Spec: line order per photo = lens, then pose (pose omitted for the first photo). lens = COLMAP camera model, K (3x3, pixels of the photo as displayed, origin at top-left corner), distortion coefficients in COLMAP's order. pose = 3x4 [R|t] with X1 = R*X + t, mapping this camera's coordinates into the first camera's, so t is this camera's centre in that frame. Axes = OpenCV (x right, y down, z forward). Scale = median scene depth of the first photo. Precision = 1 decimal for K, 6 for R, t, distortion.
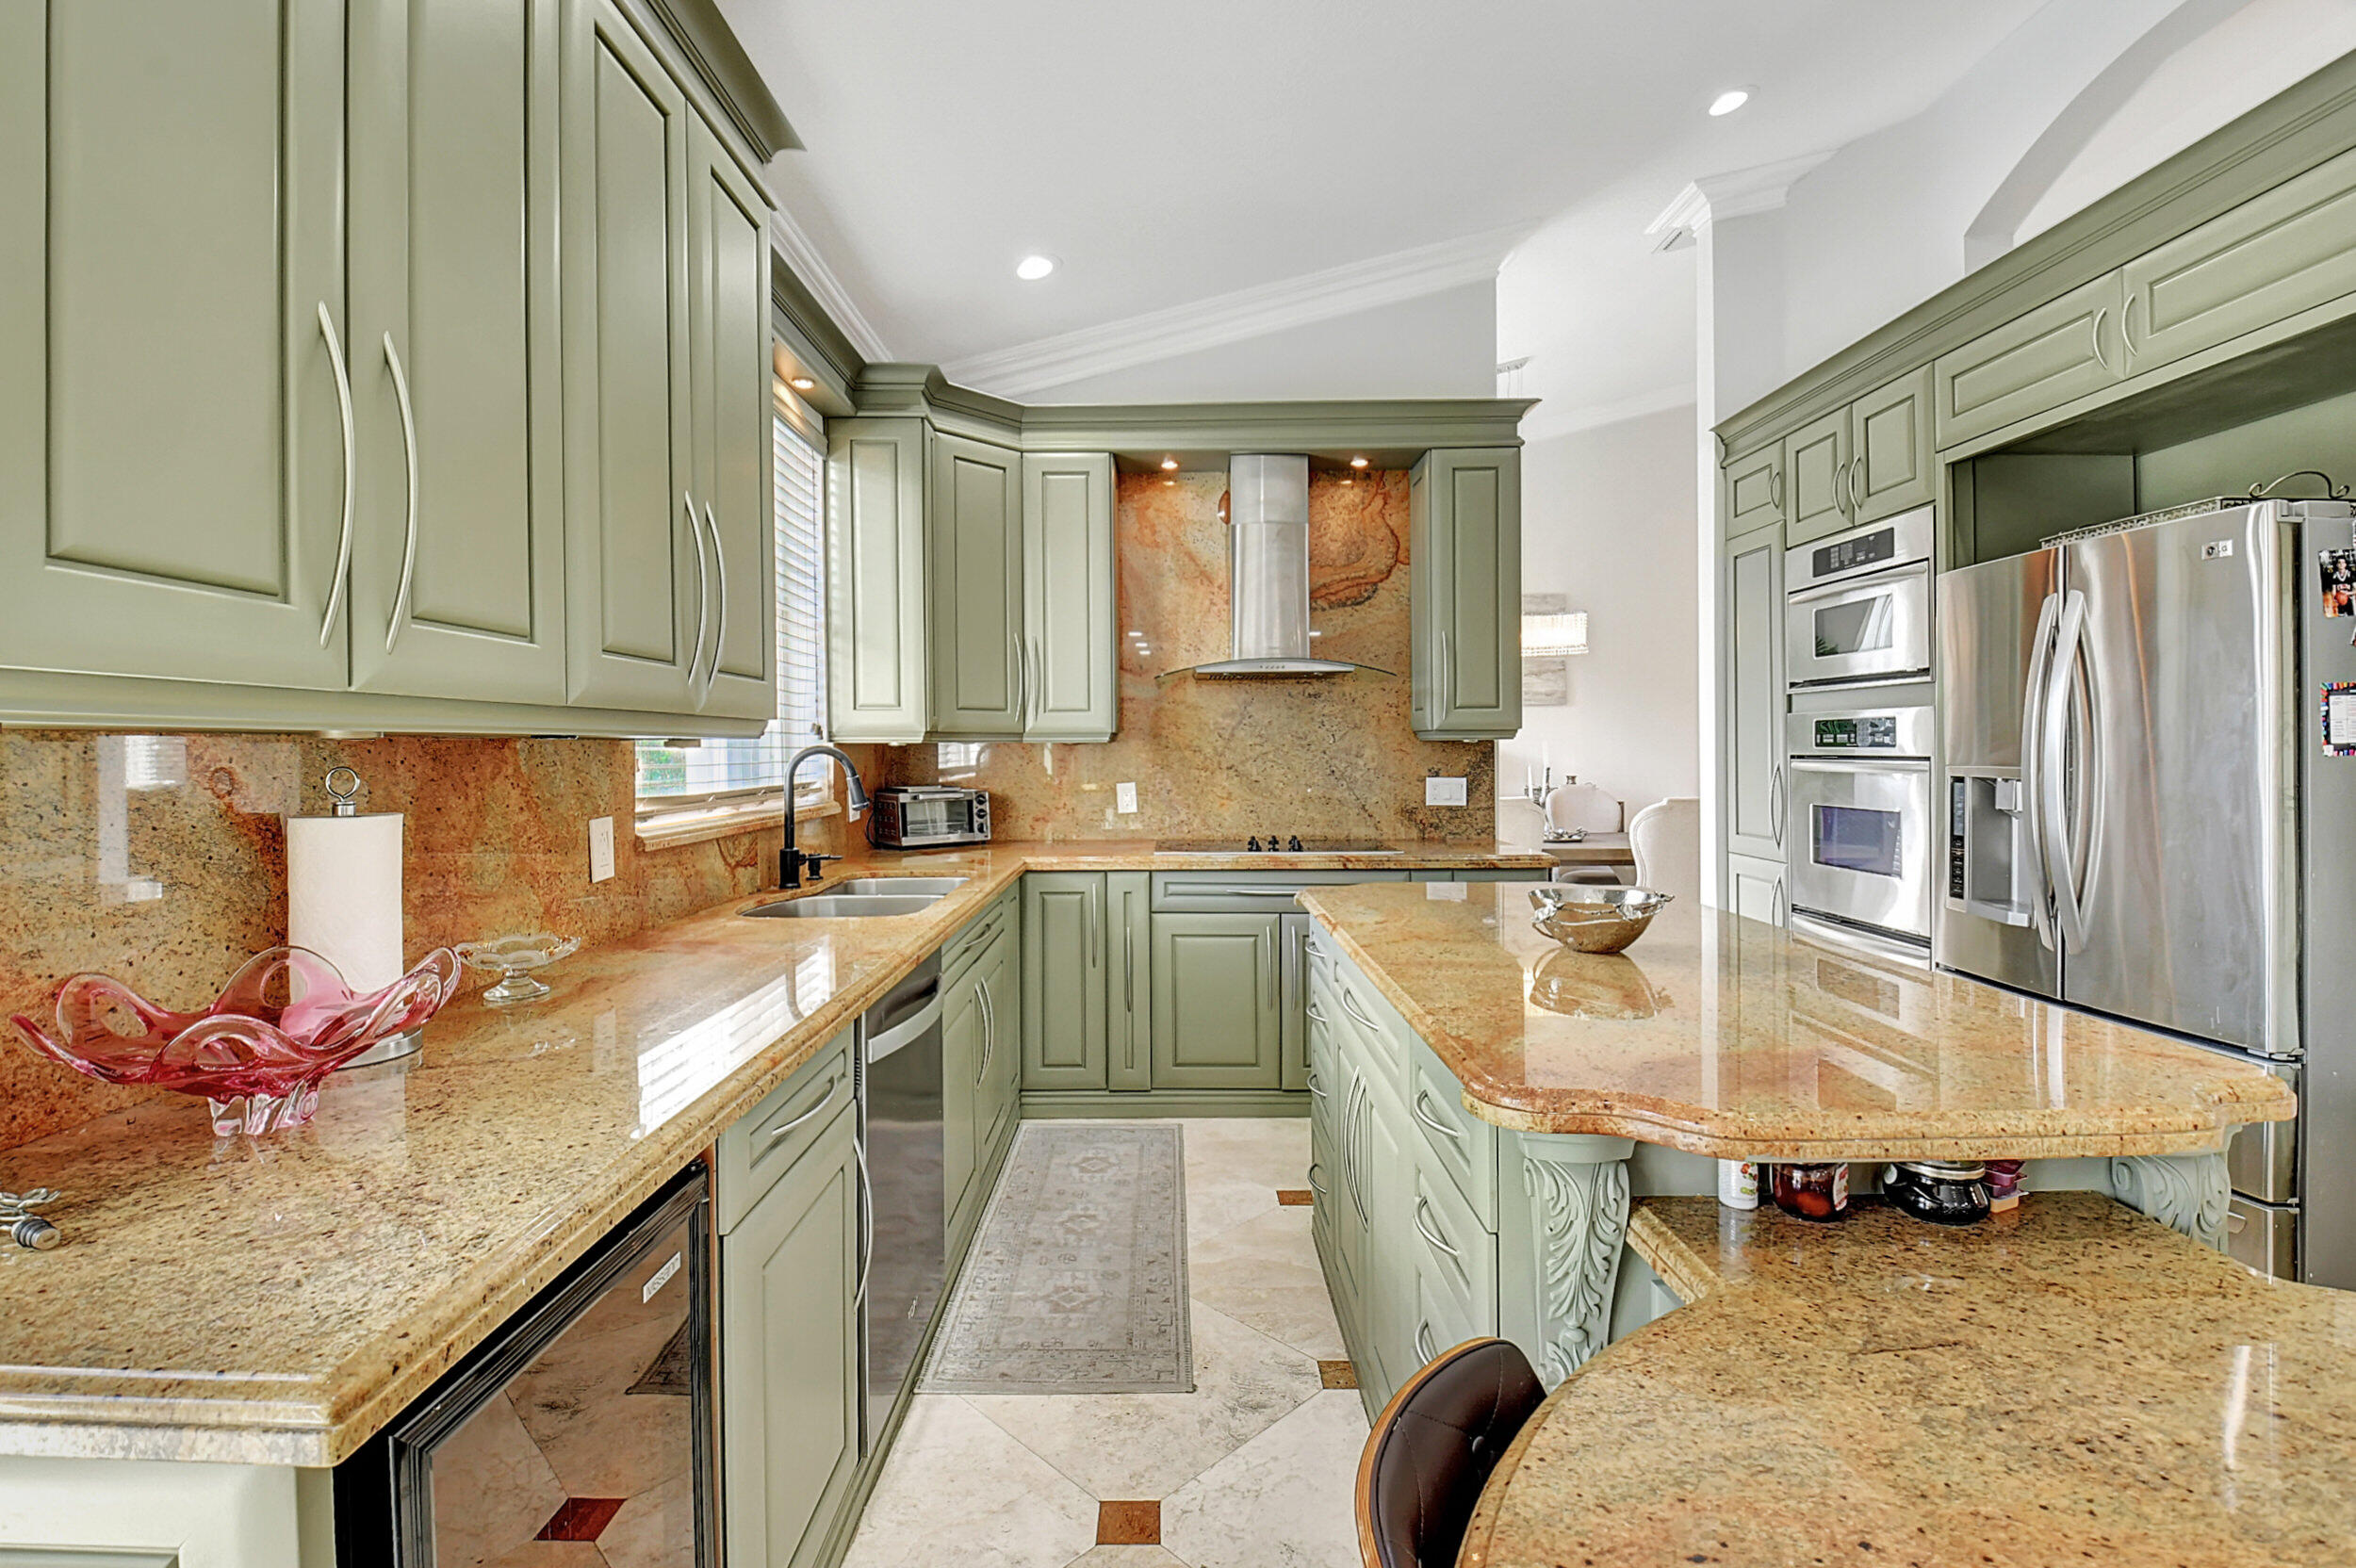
lens RADIAL K [[1006.3, 0, 1178.8], [0, 1006.3, 756.1], [0, 0, 1]] dist [0.018988, -0.000024]
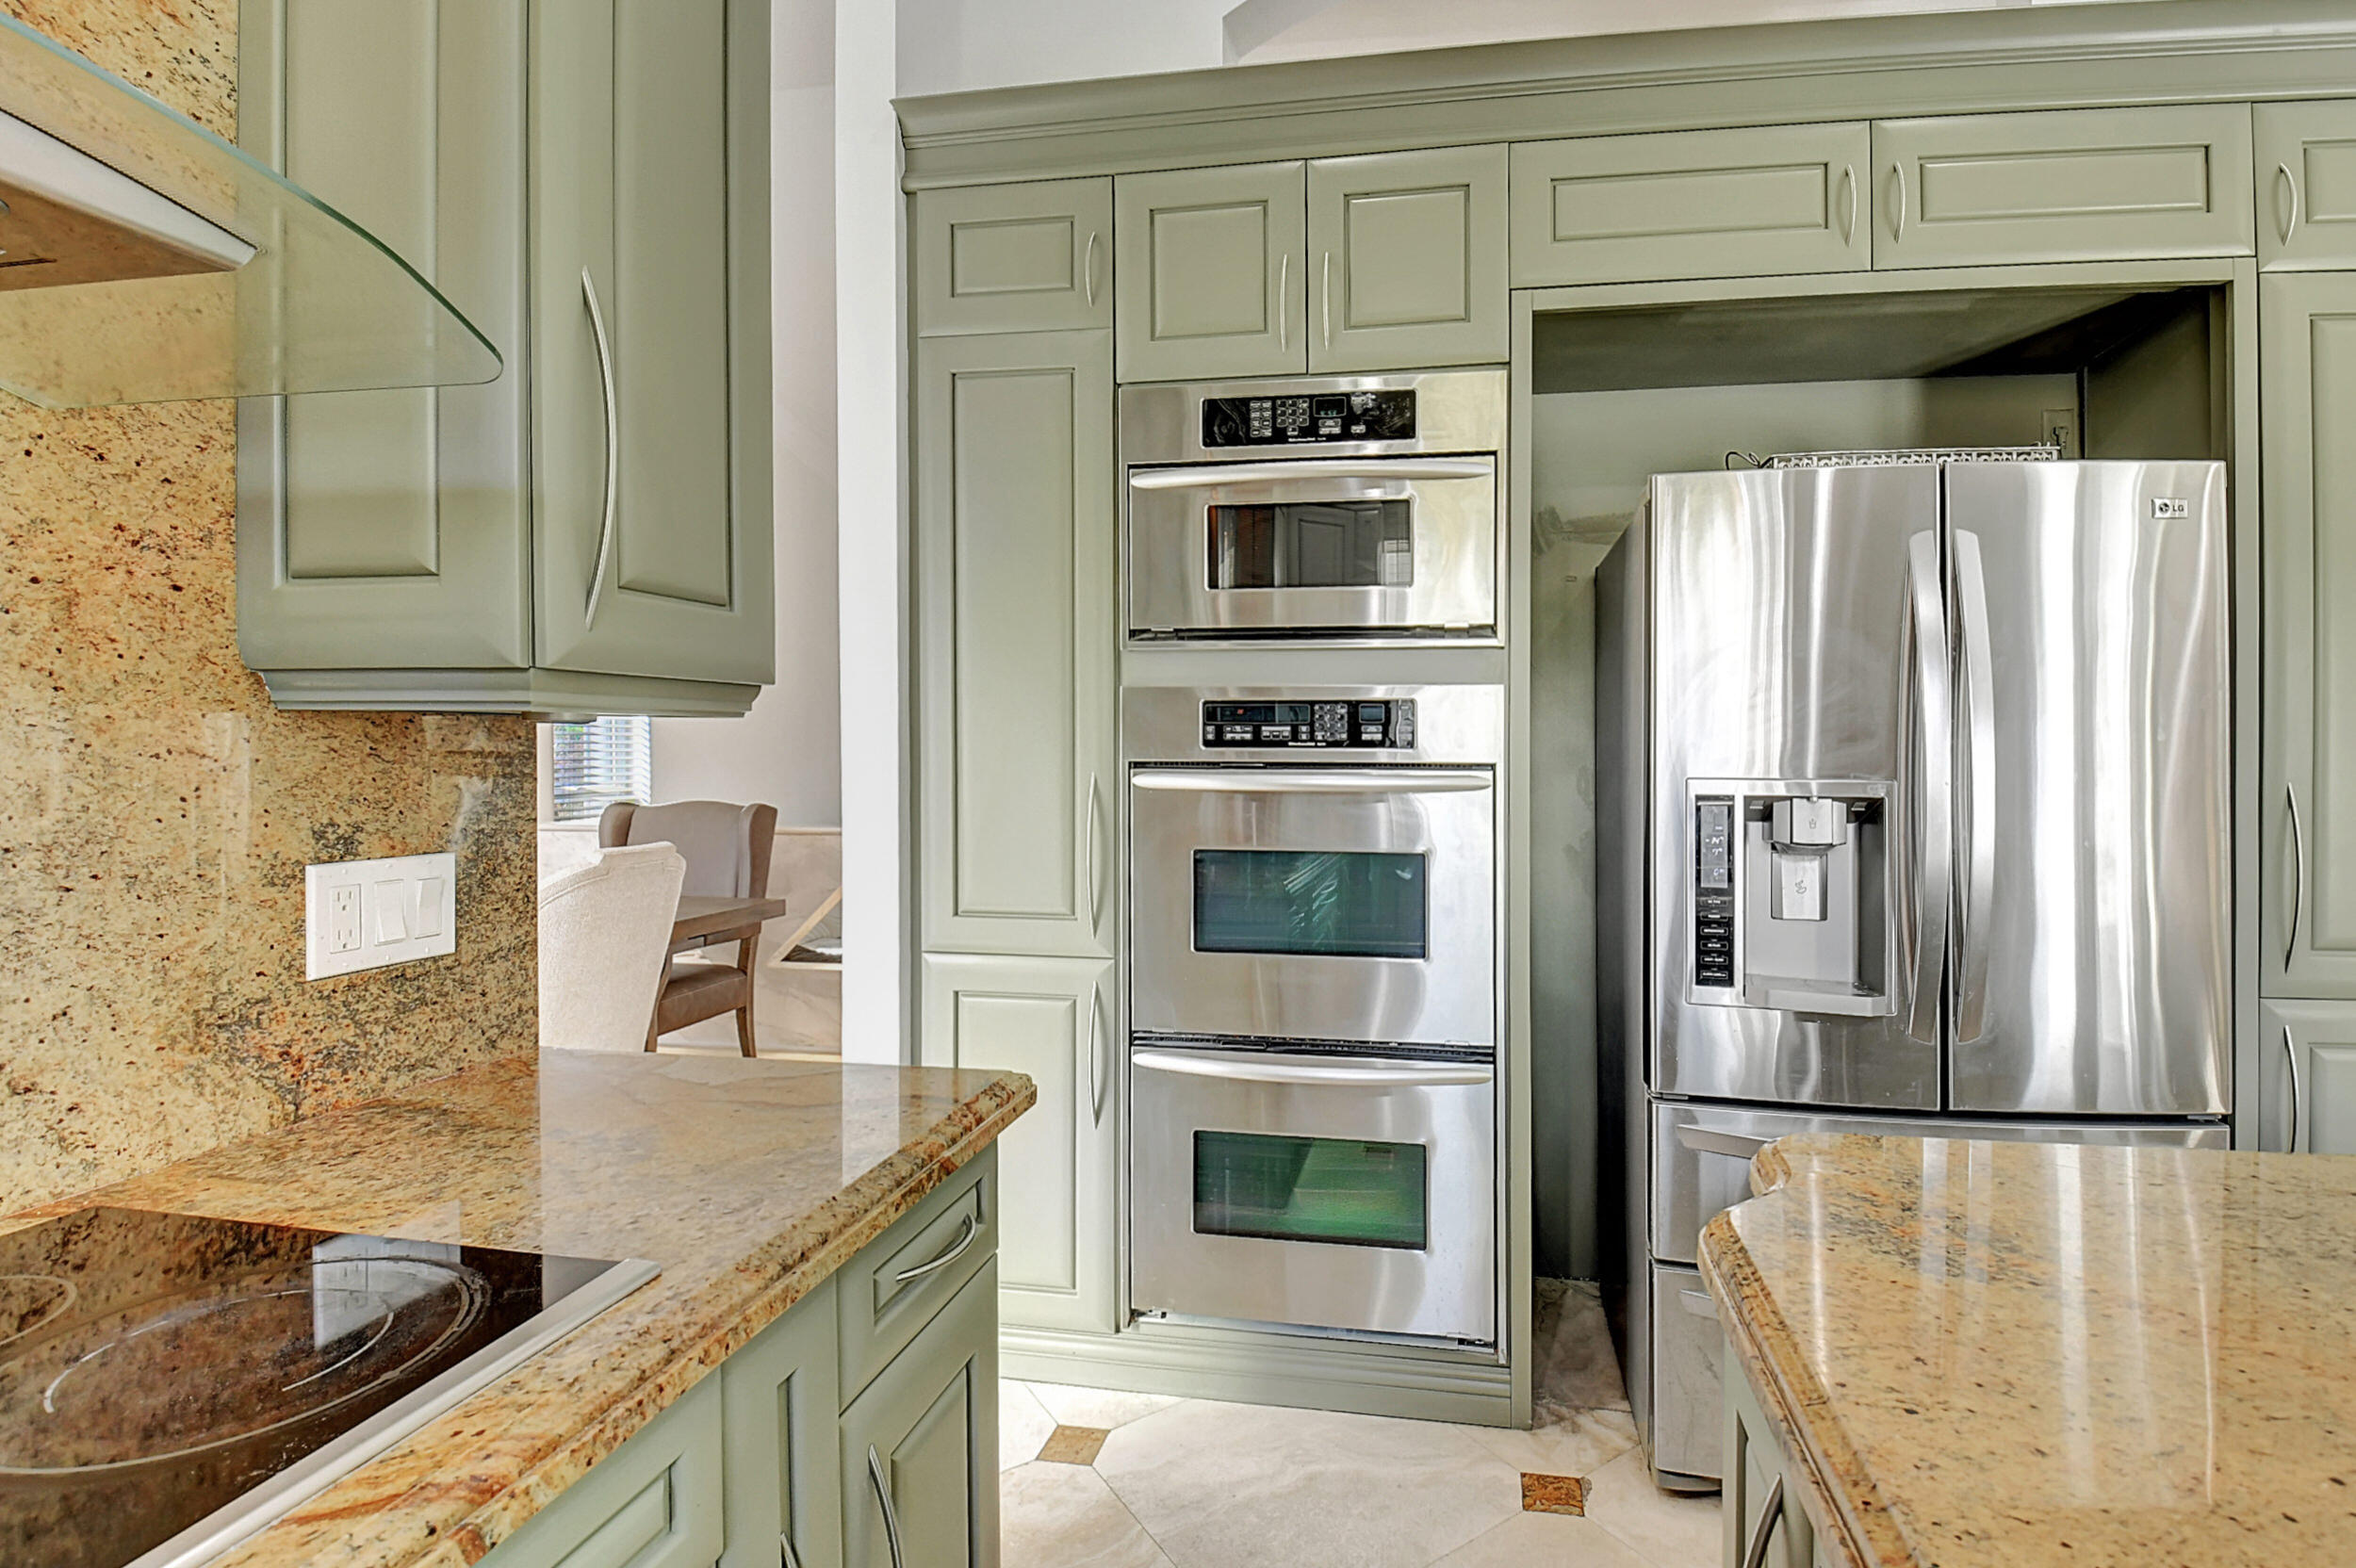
lens RADIAL K [[1080.6, 0, 1247.4], [0, 1080.6, 751.5], [0, 0, 1]] dist [0.001880, -0.025982]
pose [[0.160292, 0.001058, 0.987069, 0.035292], [0.003436, 0.999993, -0.001630, -0.005063], [-0.987064, 0.003653, 0.160287, 0.828711]]
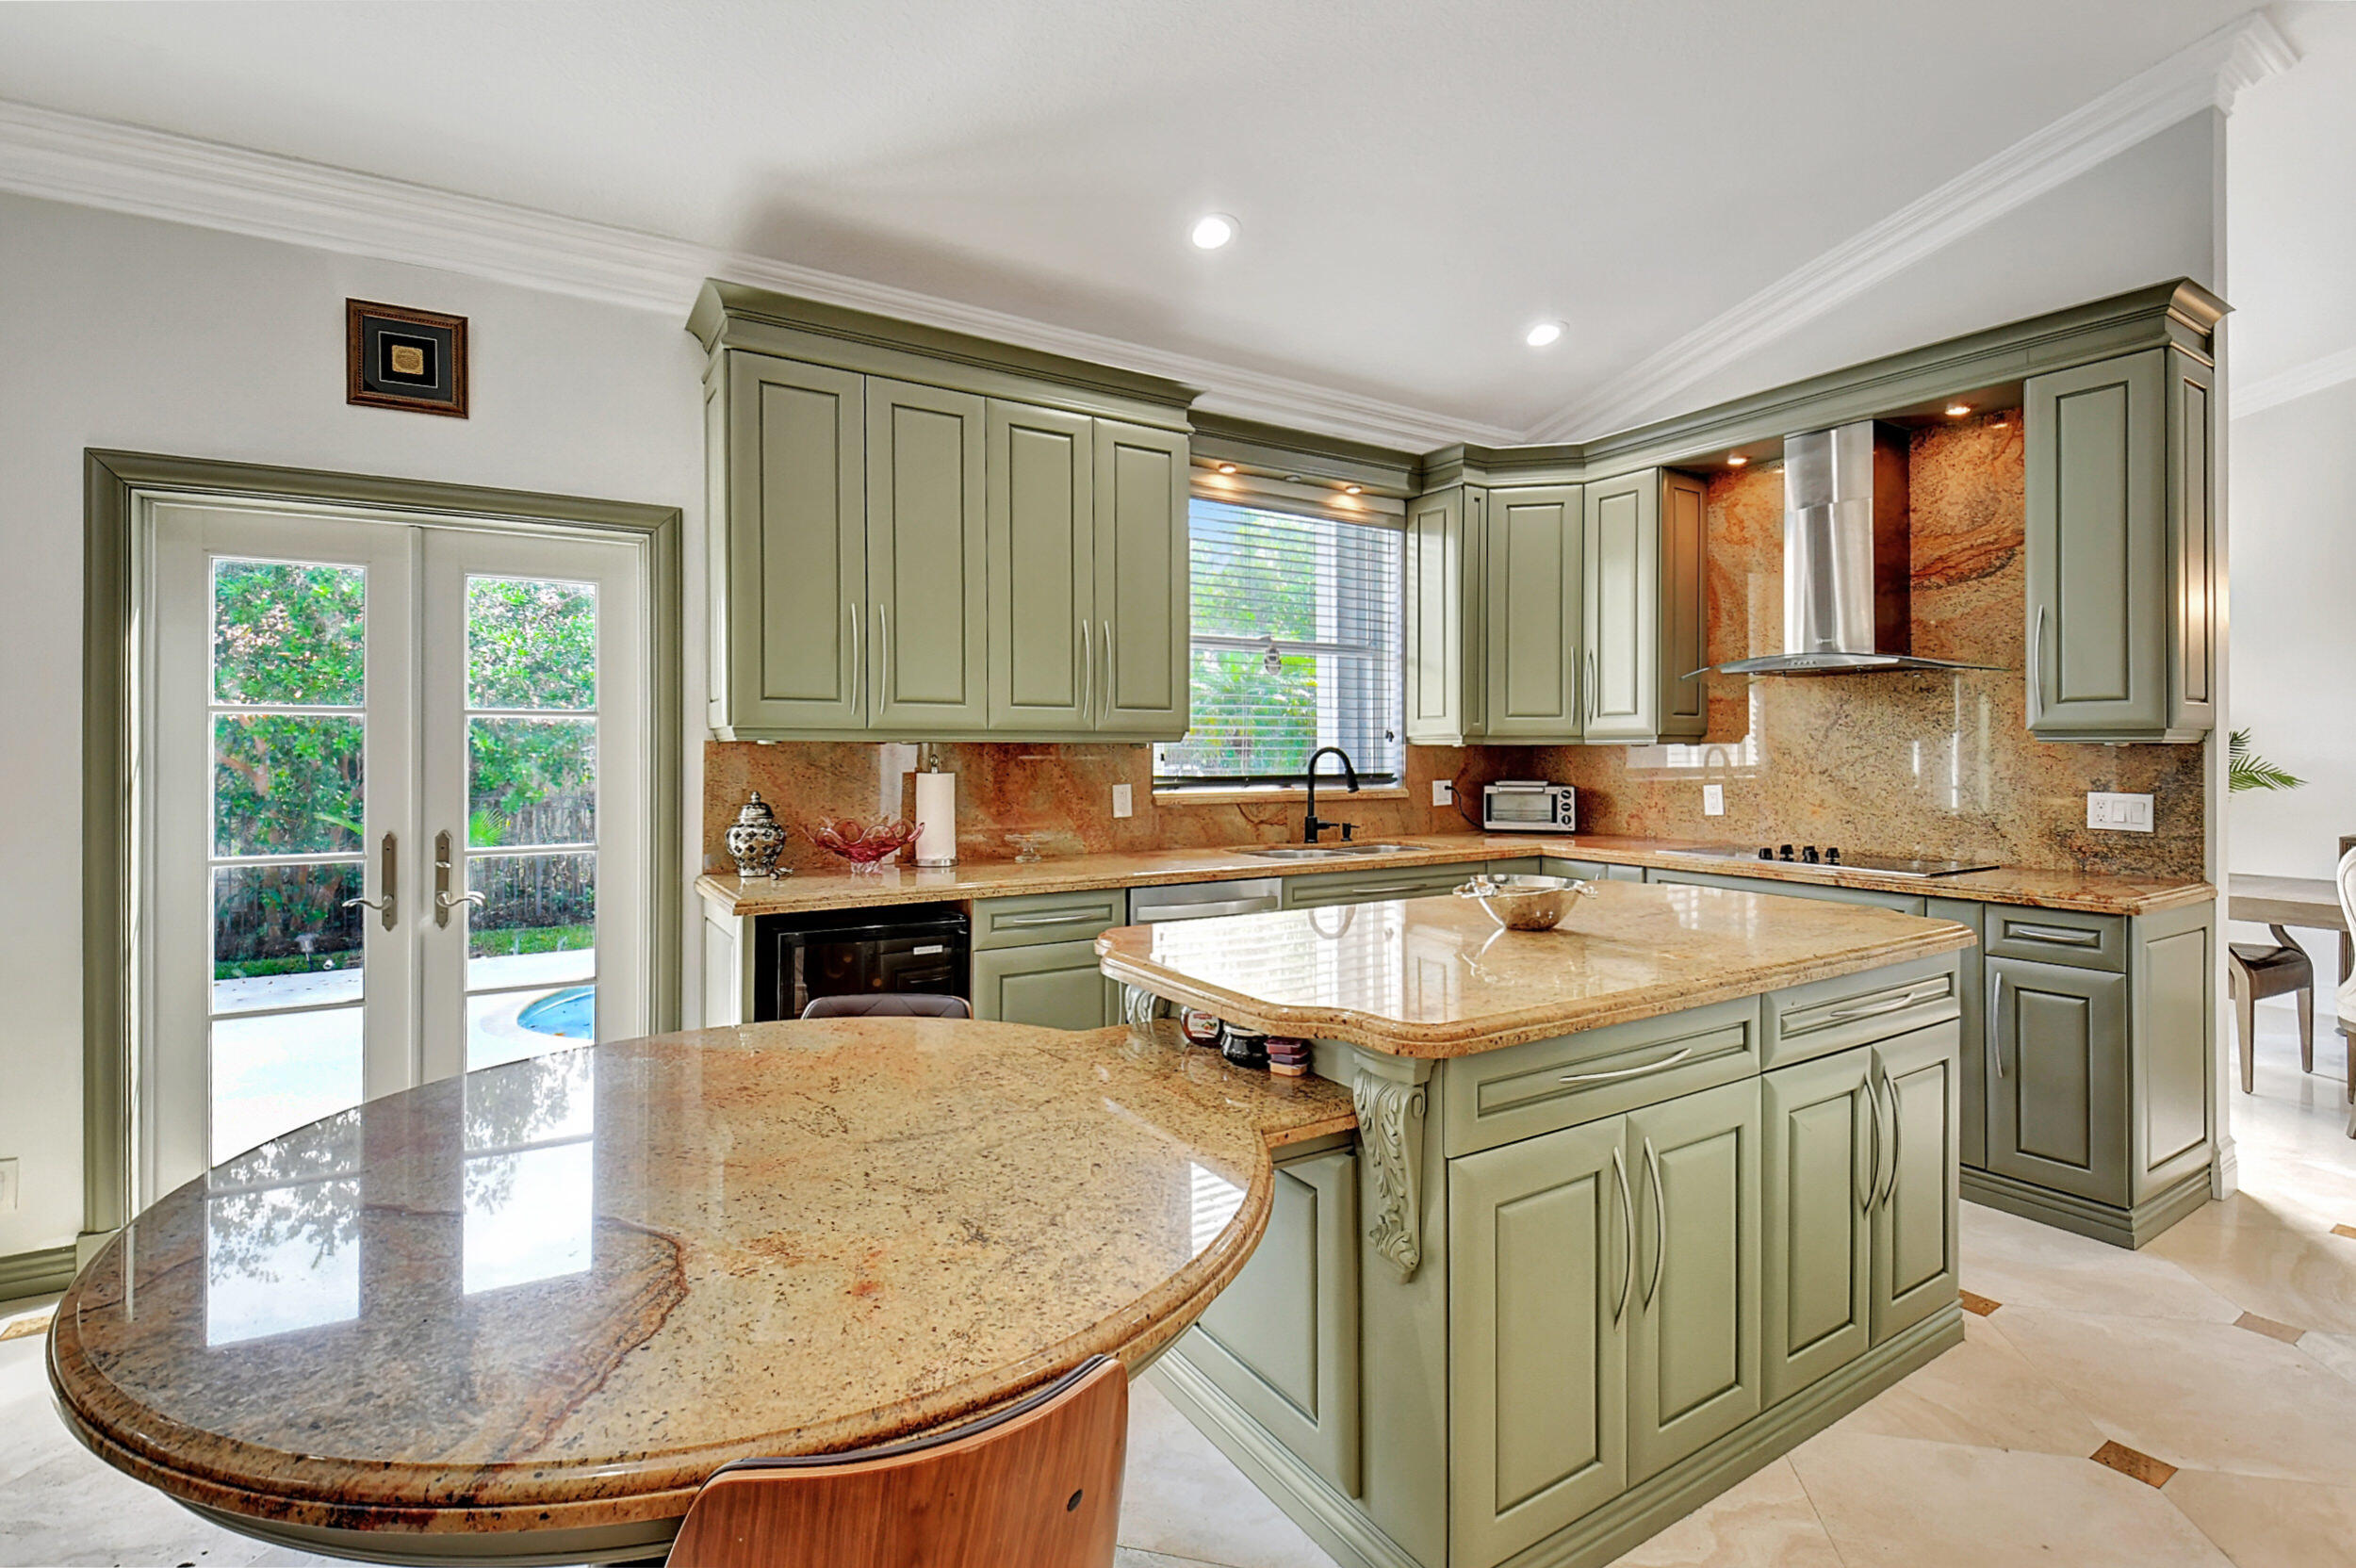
lens RADIAL K [[1080.6, 0, 1247.4], [0, 1080.6, 751.5], [0, 0, 1]] dist [0.001880, -0.025982]
pose [[0.573558, 0.009216, -0.819113, 0.611035], [-0.010941, 0.999934, 0.003589, -0.005753], [0.819092, 0.006903, 0.573620, 0.011608]]
